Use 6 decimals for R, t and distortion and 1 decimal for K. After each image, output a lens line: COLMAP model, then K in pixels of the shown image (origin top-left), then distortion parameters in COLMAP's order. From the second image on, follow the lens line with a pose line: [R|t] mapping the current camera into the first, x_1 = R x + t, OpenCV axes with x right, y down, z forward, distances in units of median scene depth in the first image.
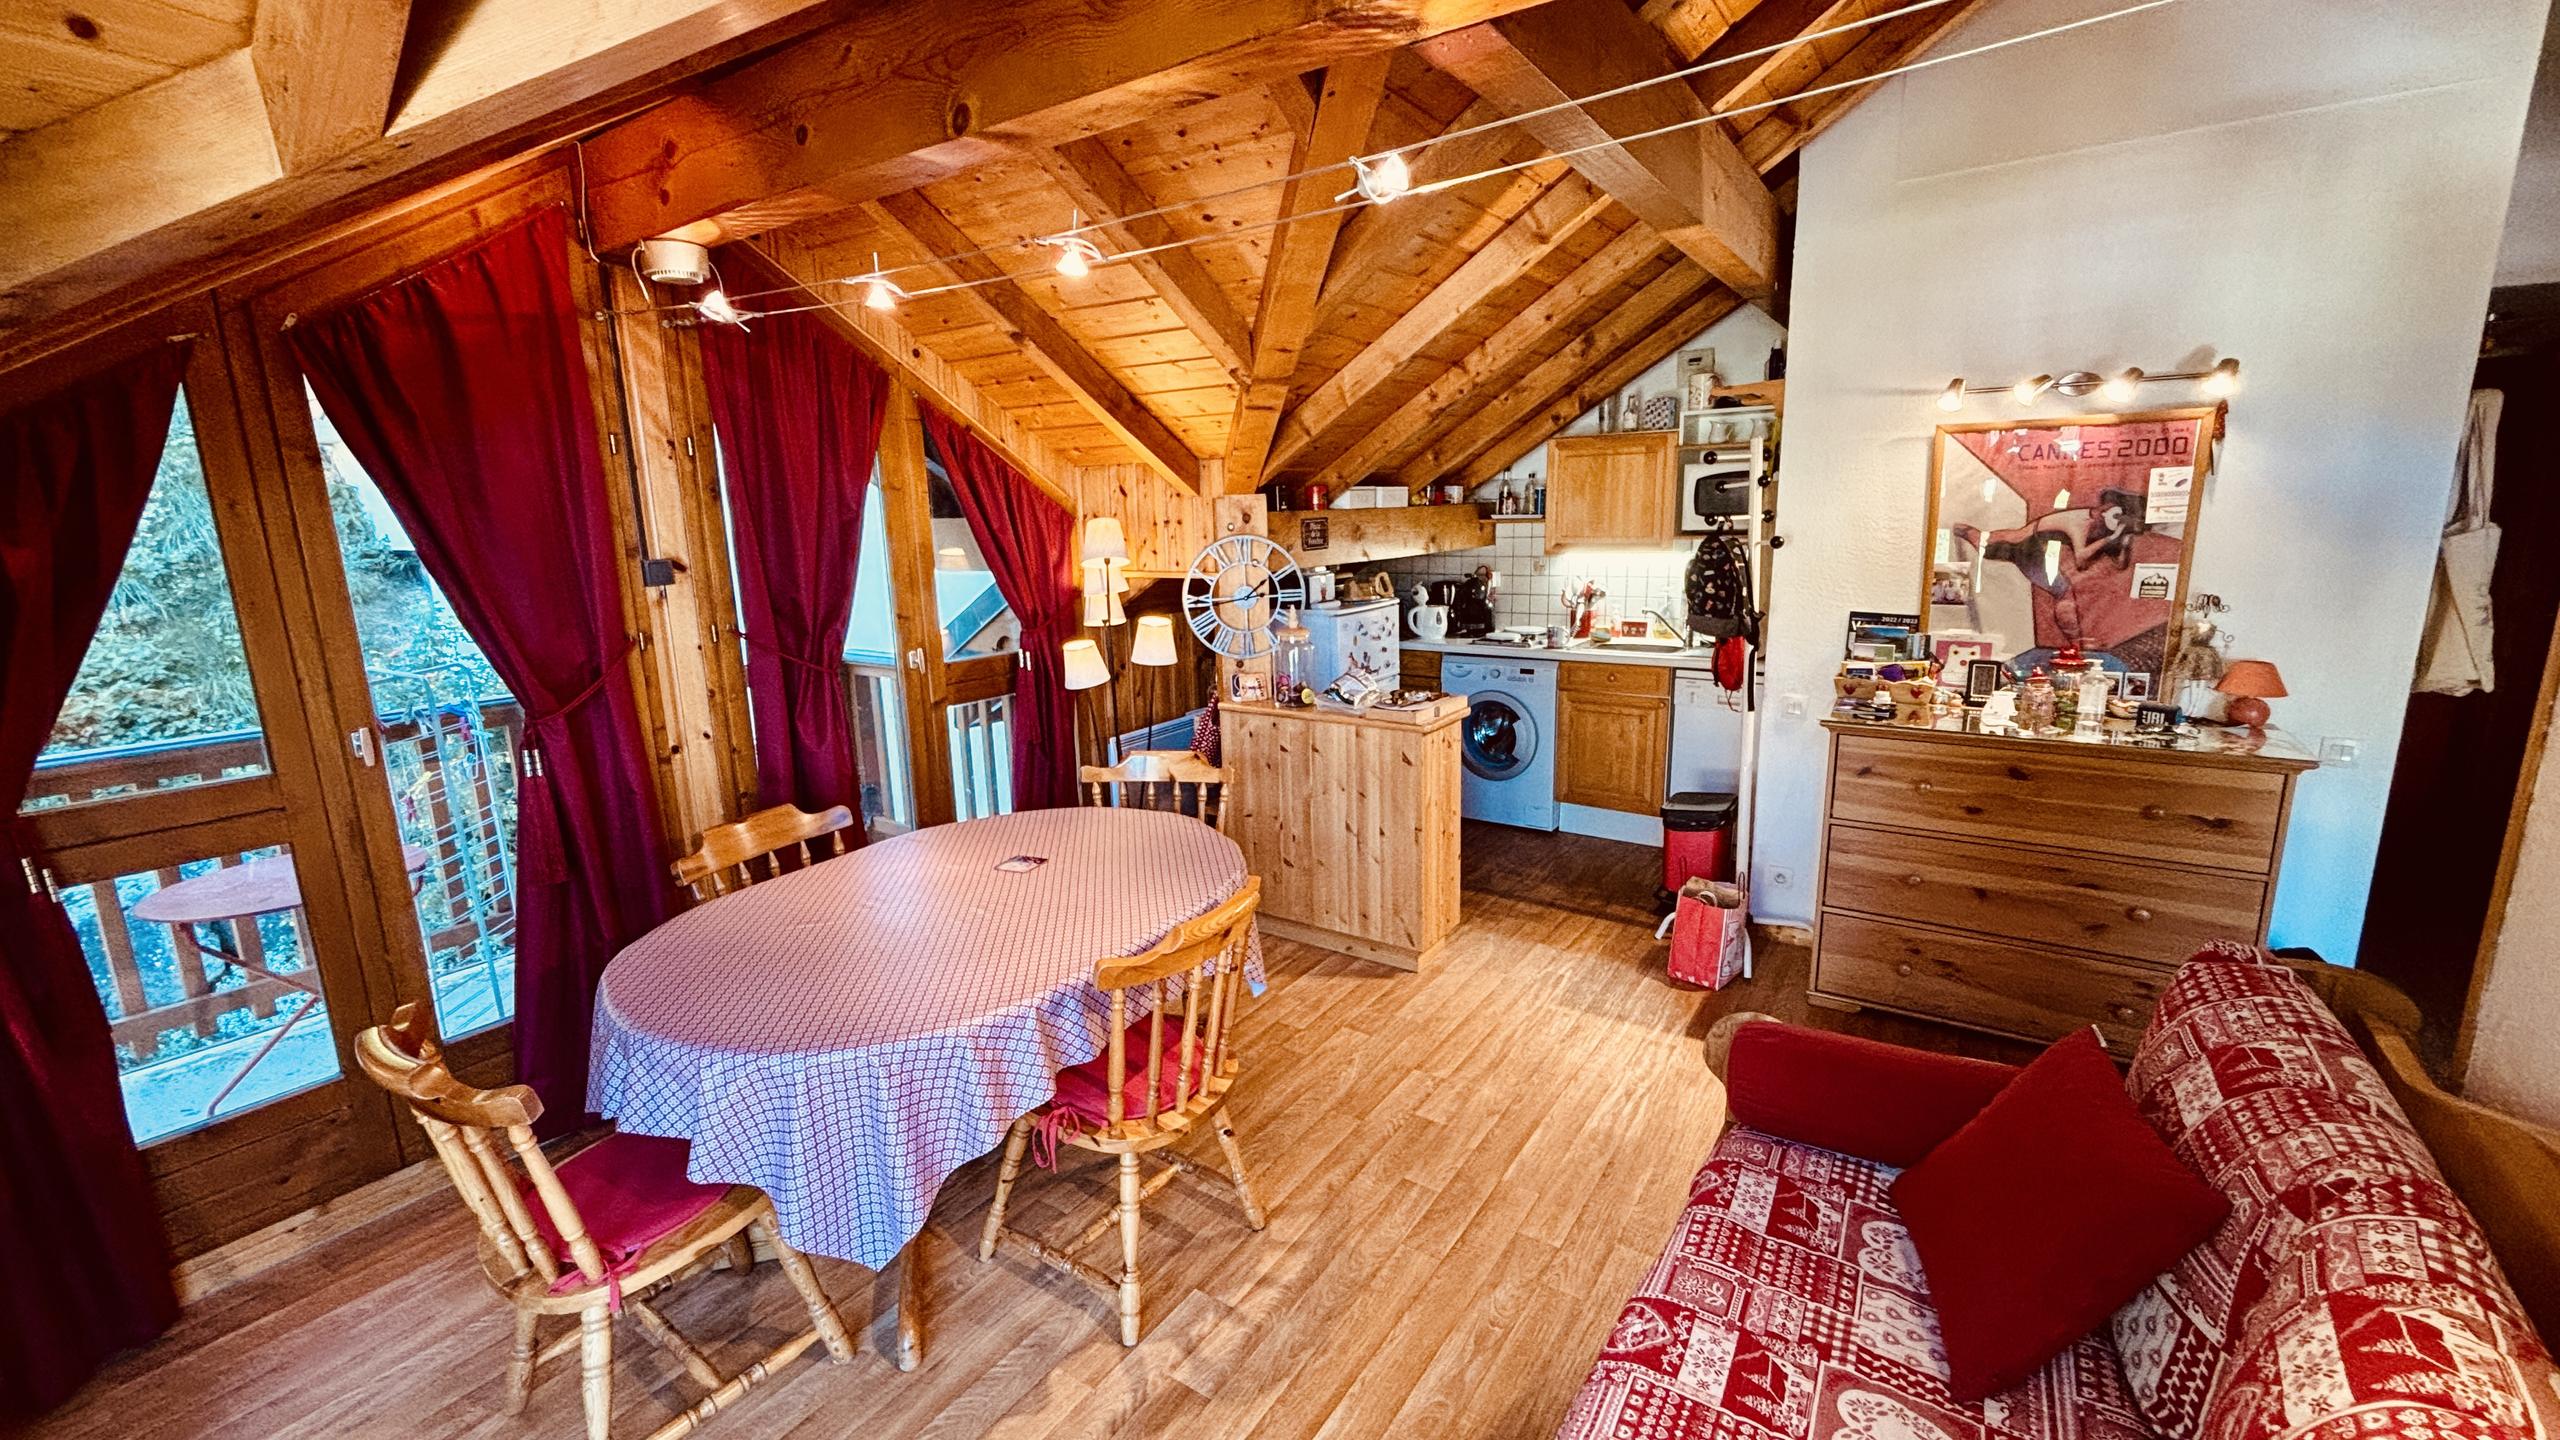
lens RADIAL K [[1023.5, 0, 1289.9], [0, 1023.5, 715.0], [0, 0, 1]] dist [0.000070, 0.000149]
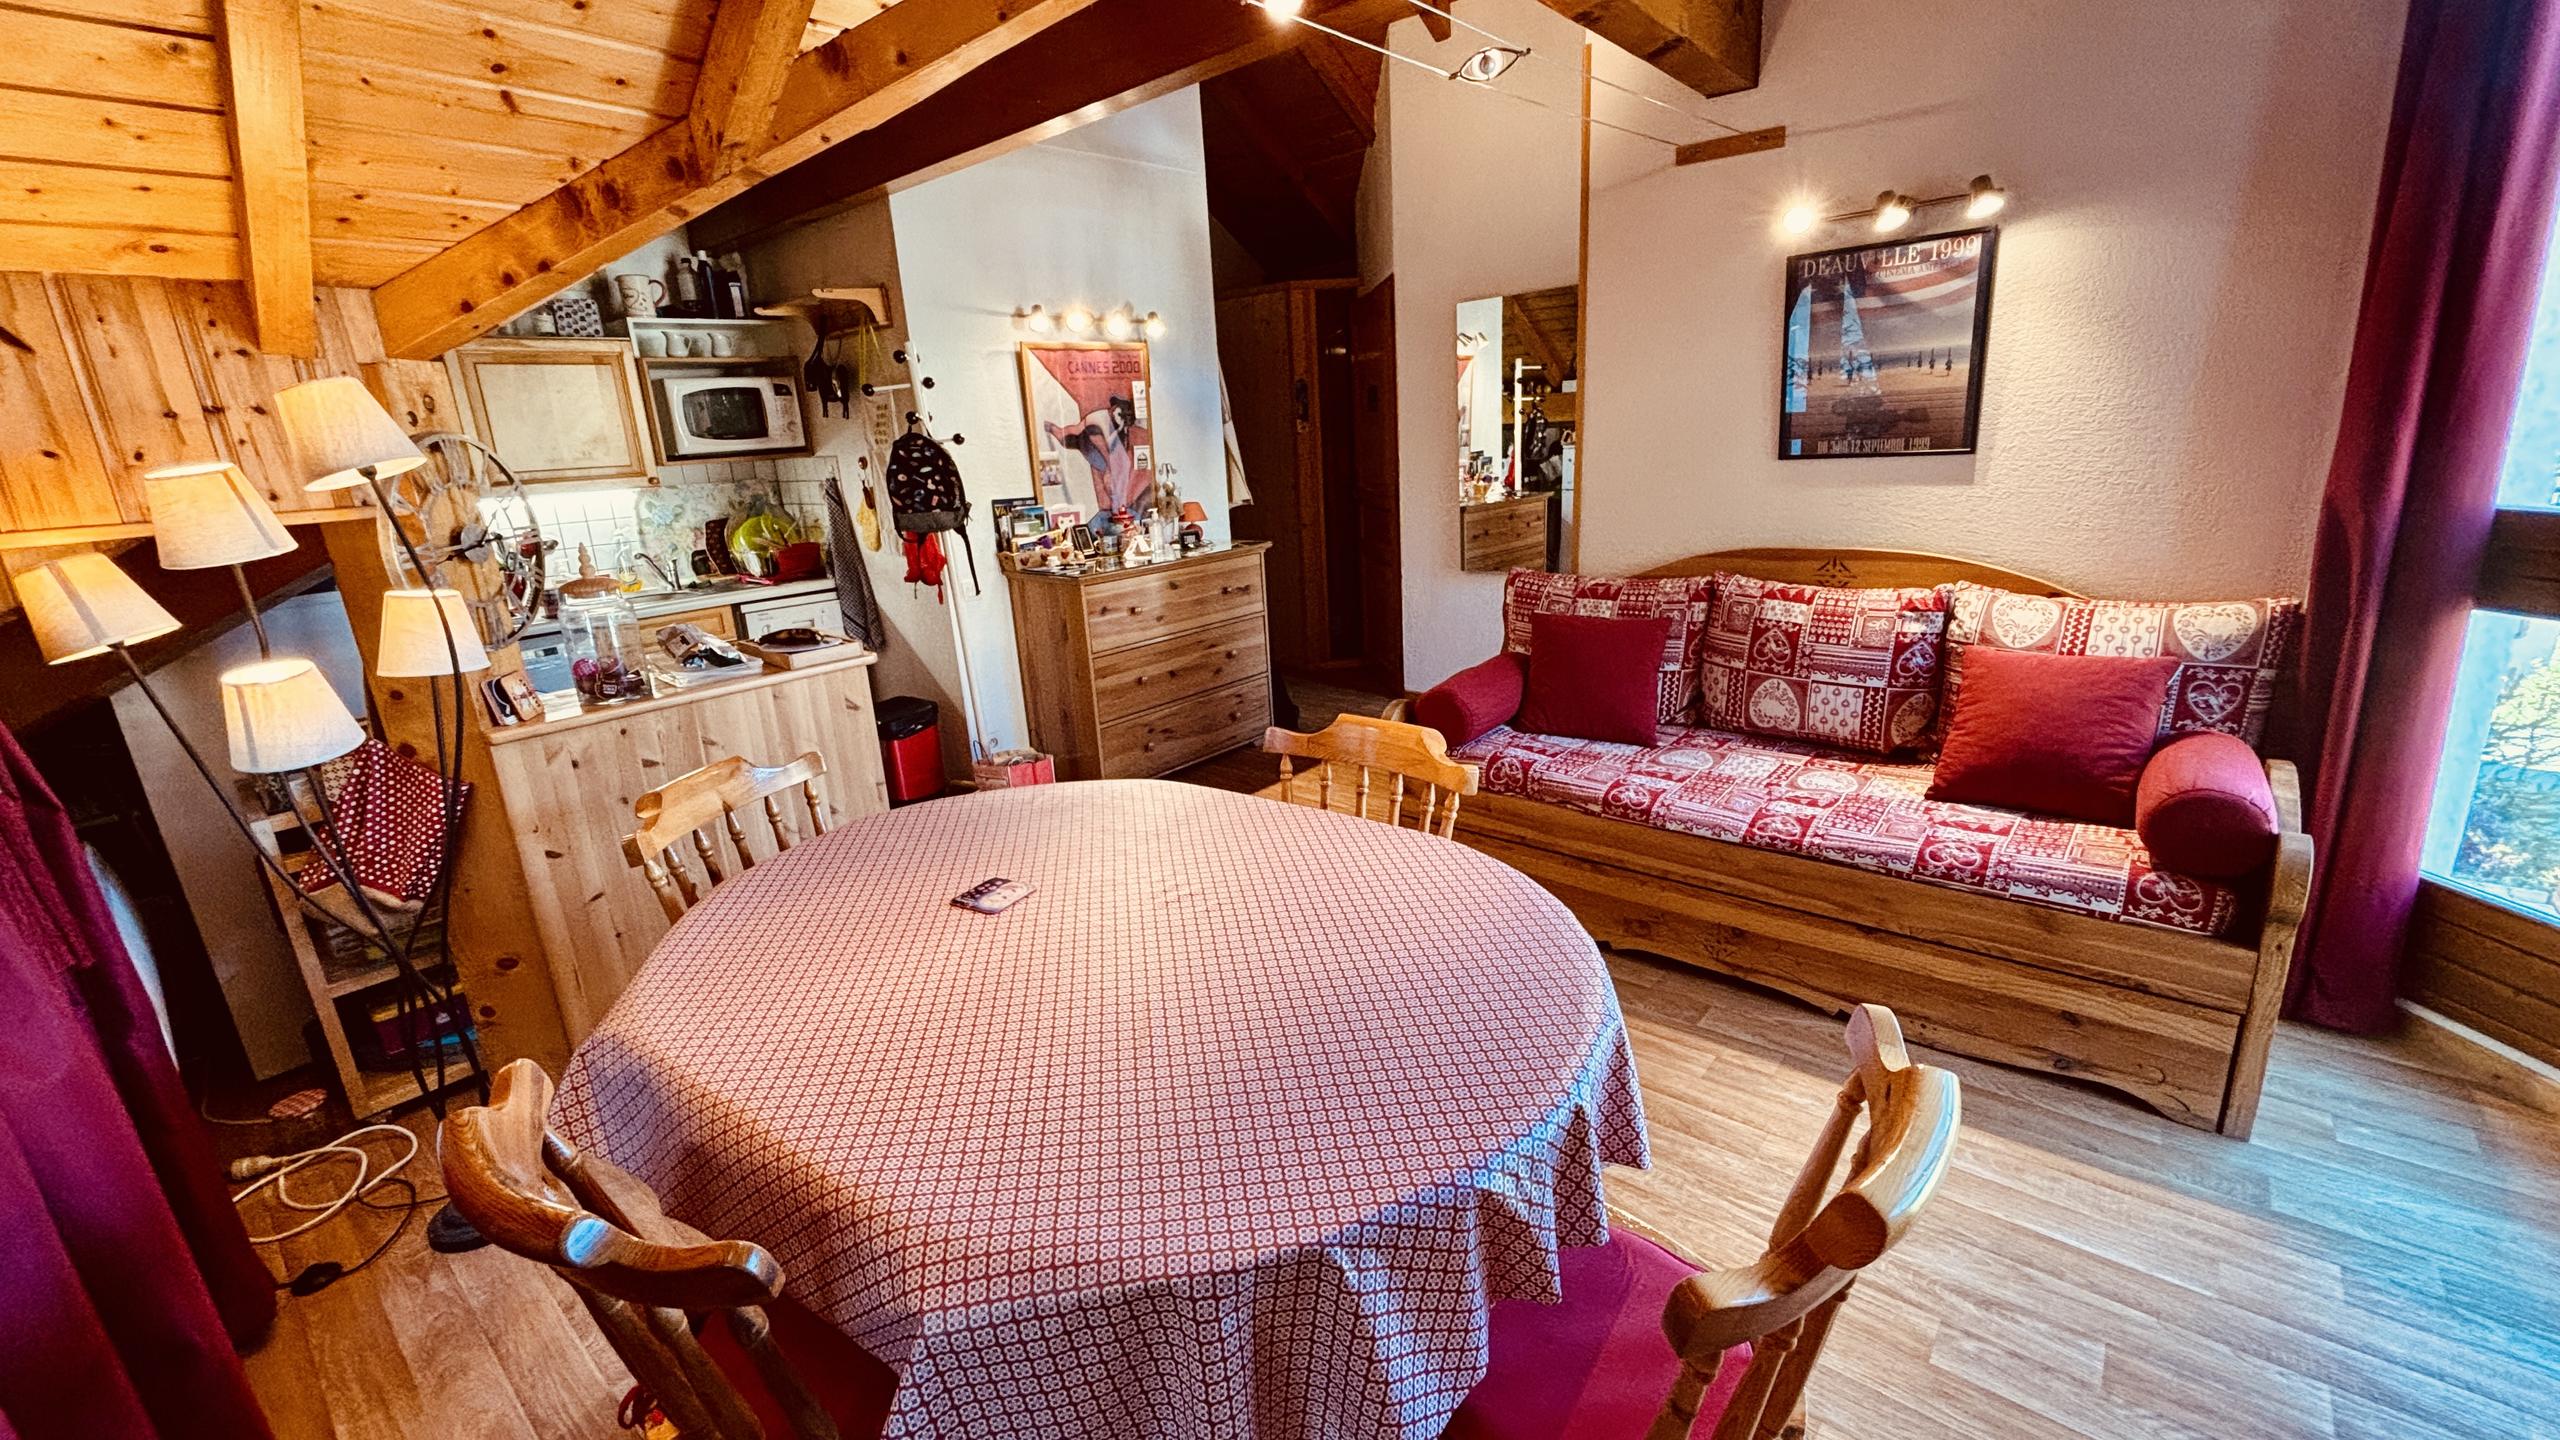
lens RADIAL K [[1023.5, 0, 1290.8], [0, 1023.5, 703.8], [0, 0, 1]] dist [0.000070, 0.000149]
pose [[0.119194, -0.243039, 0.962666, -0.671905], [0.249622, 0.945770, 0.207866, -0.041524], [-0.960980, 0.215526, 0.173398, 0.566336]]
